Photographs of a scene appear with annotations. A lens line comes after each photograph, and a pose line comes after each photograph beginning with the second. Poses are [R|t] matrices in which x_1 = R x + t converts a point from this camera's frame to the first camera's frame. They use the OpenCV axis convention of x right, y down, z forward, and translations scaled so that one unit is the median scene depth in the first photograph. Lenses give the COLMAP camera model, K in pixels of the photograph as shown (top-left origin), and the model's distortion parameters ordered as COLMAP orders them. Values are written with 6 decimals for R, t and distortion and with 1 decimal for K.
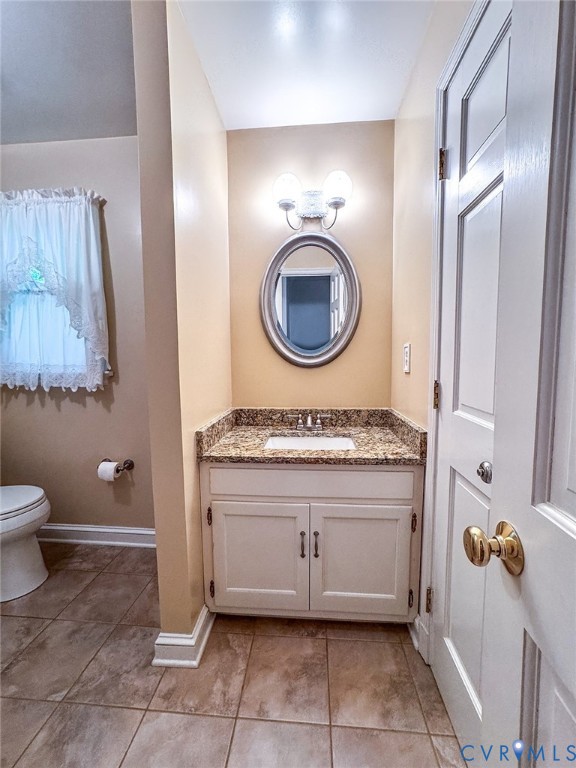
lens RADIAL K [[313.6, 0, 289.4], [0, 313.6, 384.8], [0, 0, 1]] dist [-0.033560, 0.008544]
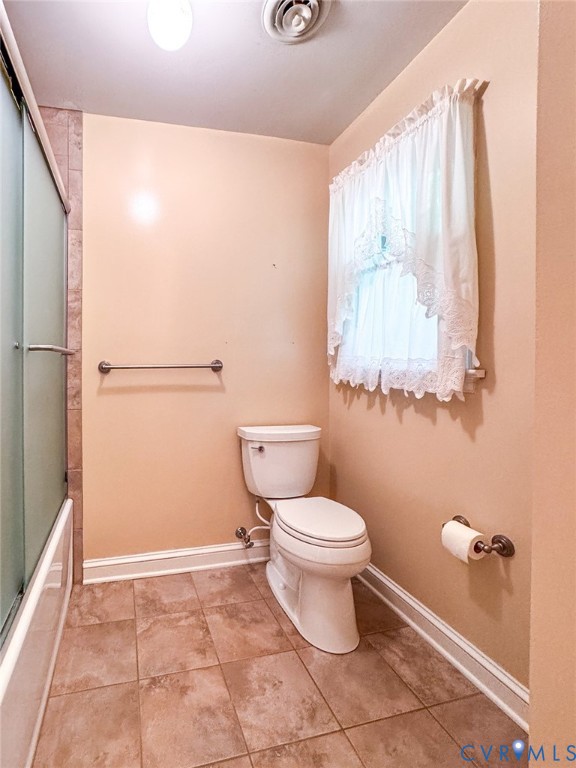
lens RADIAL K [[319.4, 0, 237.2], [0, 319.4, 368.3], [0, 0, 1]] dist [-0.024732, 0.008826]
pose [[0.298966, 0.018415, -0.954086, -0.158279], [-0.081047, 0.996691, -0.006159, -0.006498], [0.950816, 0.079167, 0.299470, 0.416283]]
